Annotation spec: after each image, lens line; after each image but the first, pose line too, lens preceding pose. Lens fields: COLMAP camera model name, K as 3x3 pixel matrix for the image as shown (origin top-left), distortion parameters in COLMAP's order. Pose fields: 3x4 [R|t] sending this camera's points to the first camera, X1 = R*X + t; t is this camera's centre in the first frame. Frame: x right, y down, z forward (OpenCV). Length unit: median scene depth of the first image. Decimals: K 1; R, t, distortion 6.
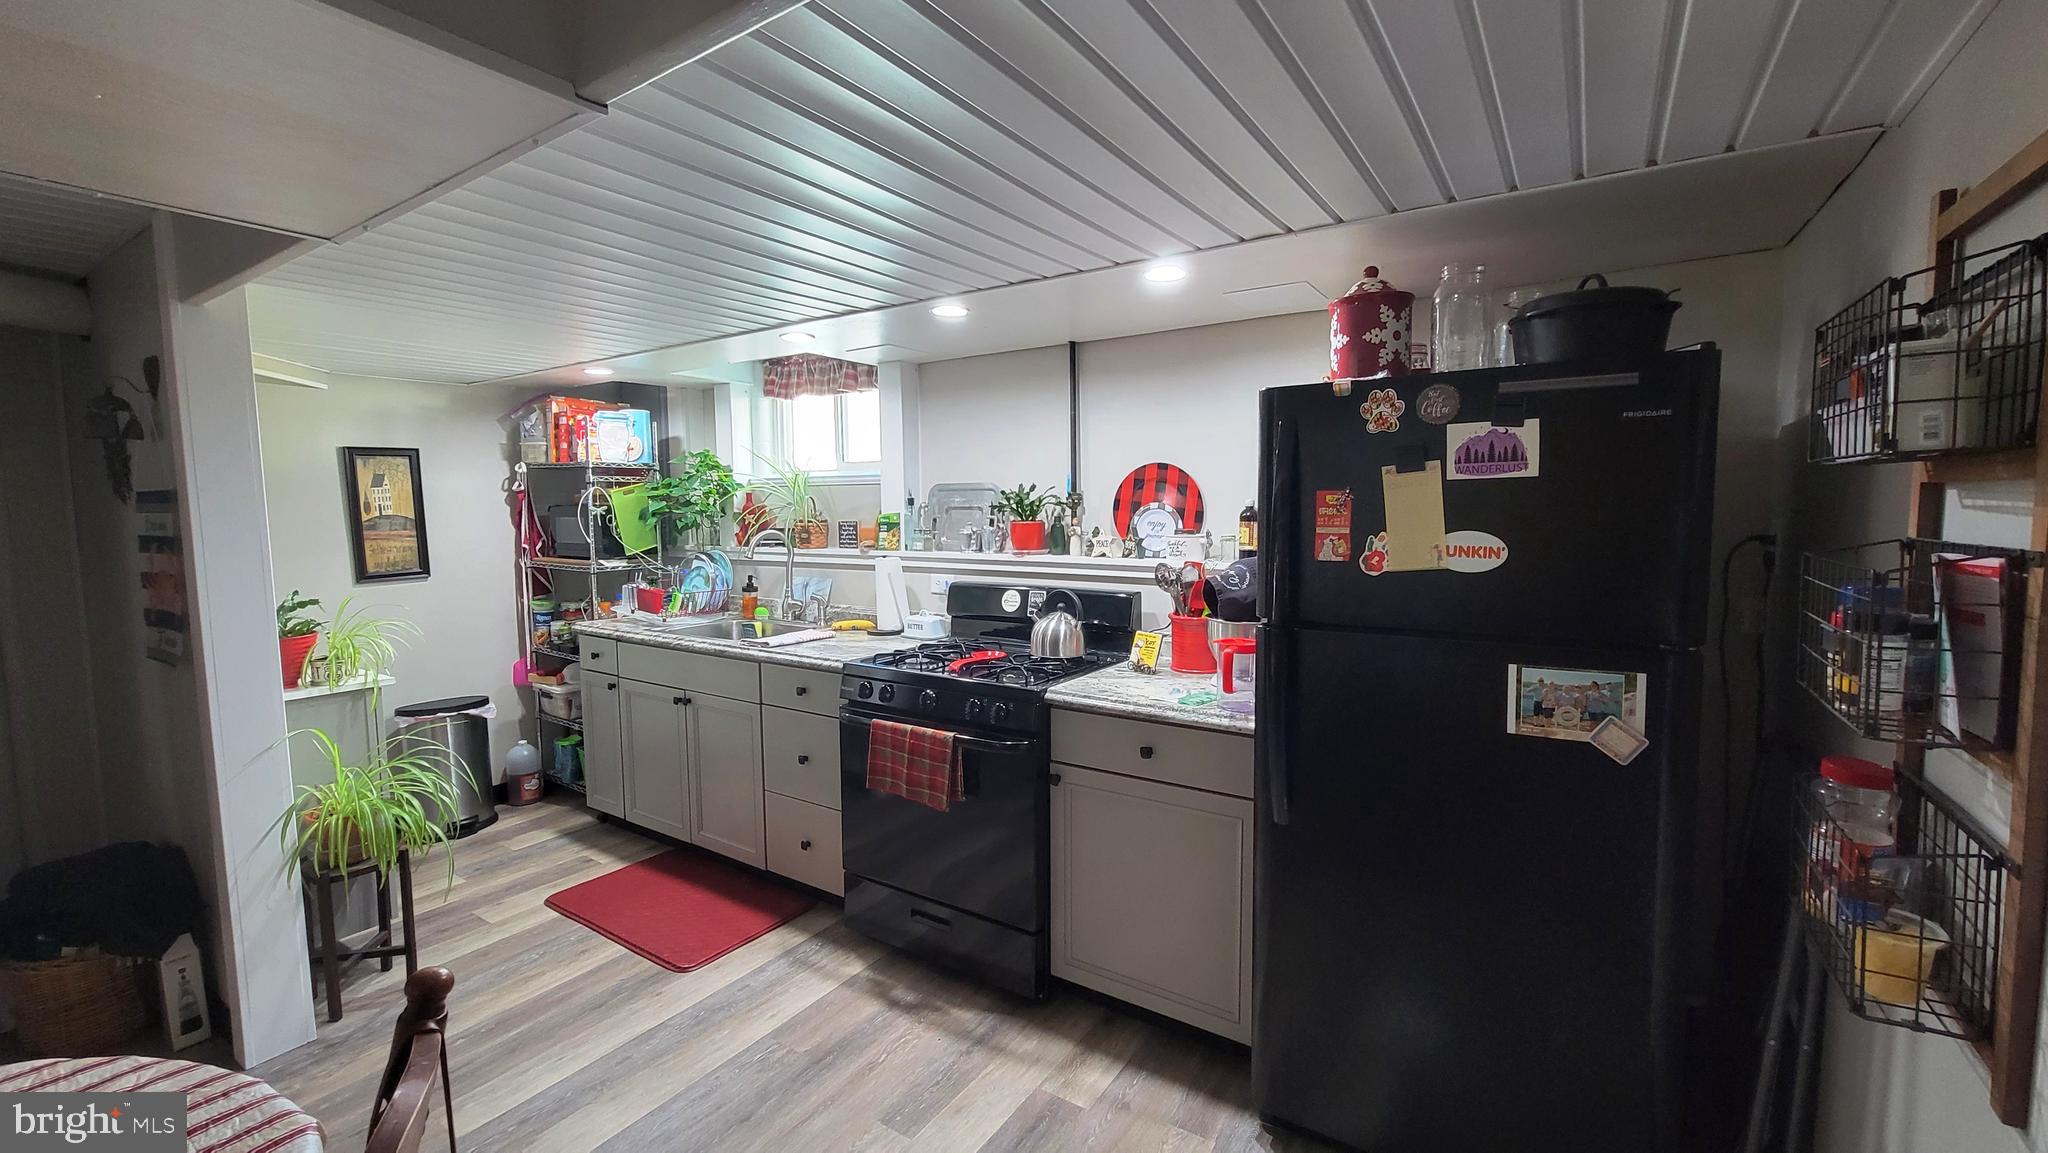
lens RADIAL K [[840.4, 0, 1030.0], [0, 840.4, 573.7], [0, 0, 1]] dist [-0.000602, -0.000485]
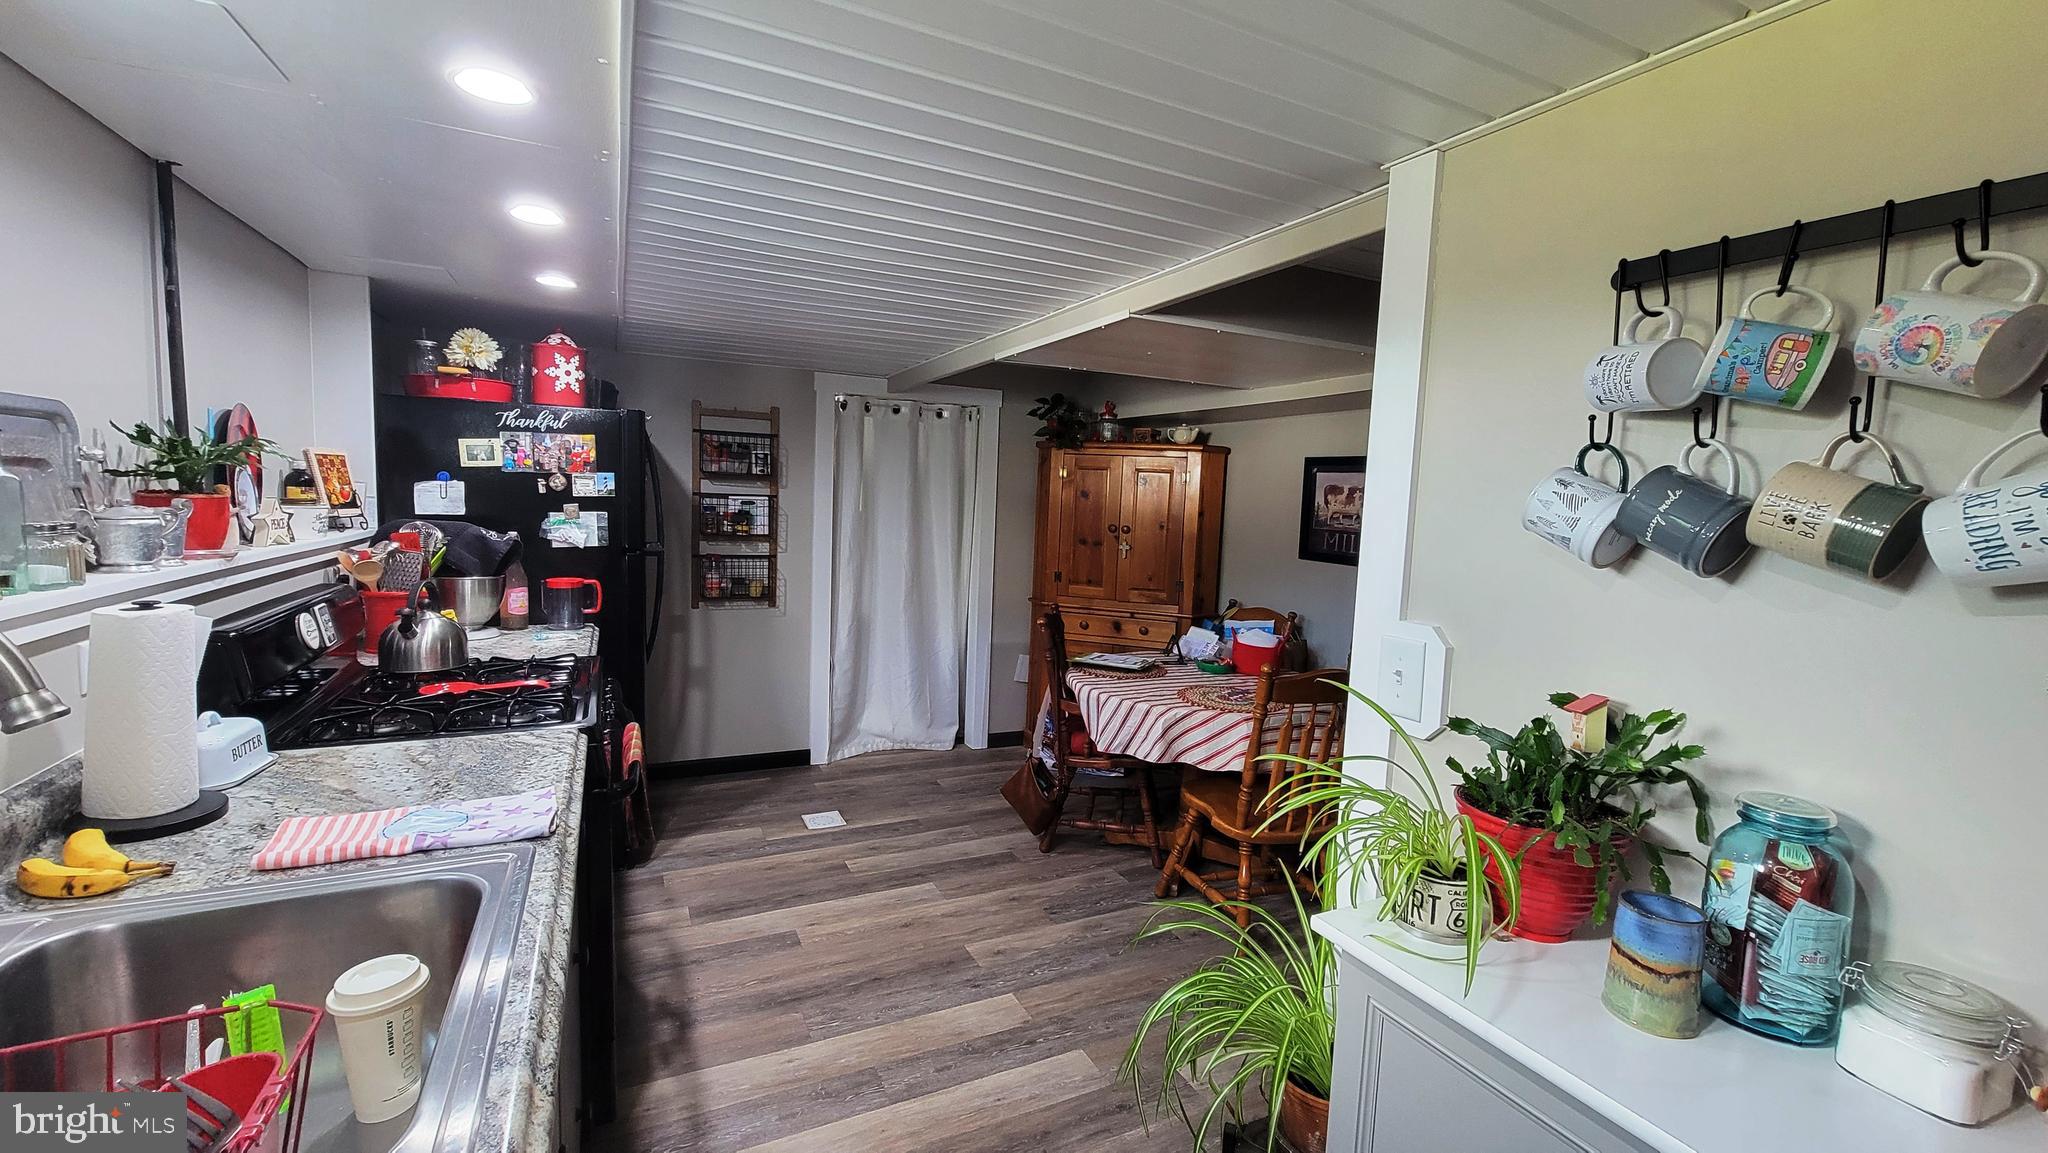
lens RADIAL K [[840.4, 0, 1025.4], [0, 840.4, 575.0], [0, 0, 1]] dist [-0.000602, -0.000485]
pose [[-0.865253, -0.072844, 0.496015, -0.944577], [0.003069, 0.988599, 0.150538, -0.115686], [-0.501326, 0.131776, -0.855165, 1.604660]]
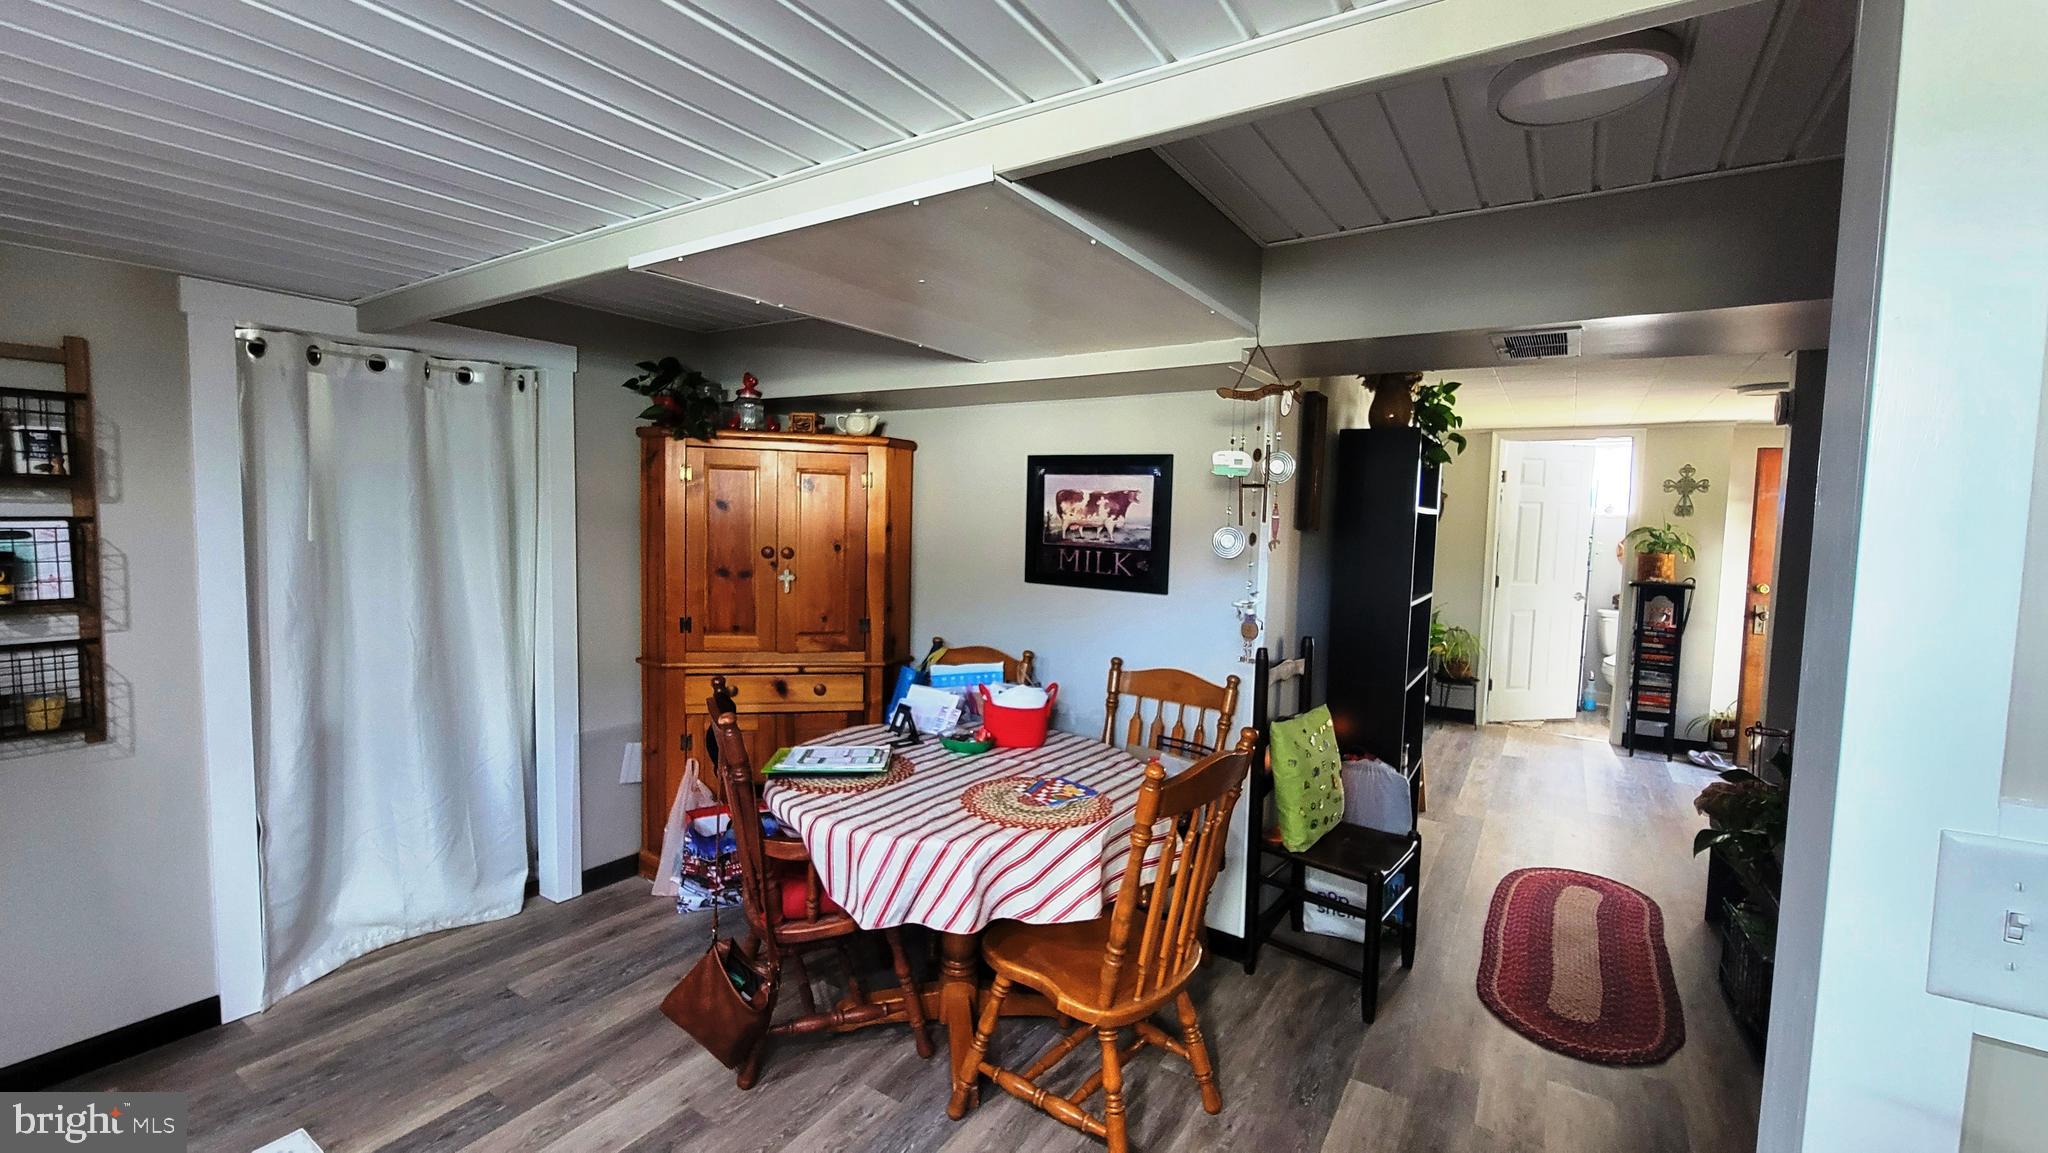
lens RADIAL K [[840.4, 0, 1024.8], [0, 840.4, 574.7], [0, 0, 1]] dist [-0.000602, -0.000485]
pose [[-0.999789, -0.014181, -0.014854, -0.546164], [-0.016184, 0.989326, 0.144816, -0.099180], [0.012642, 0.145026, -0.989347, 1.203832]]
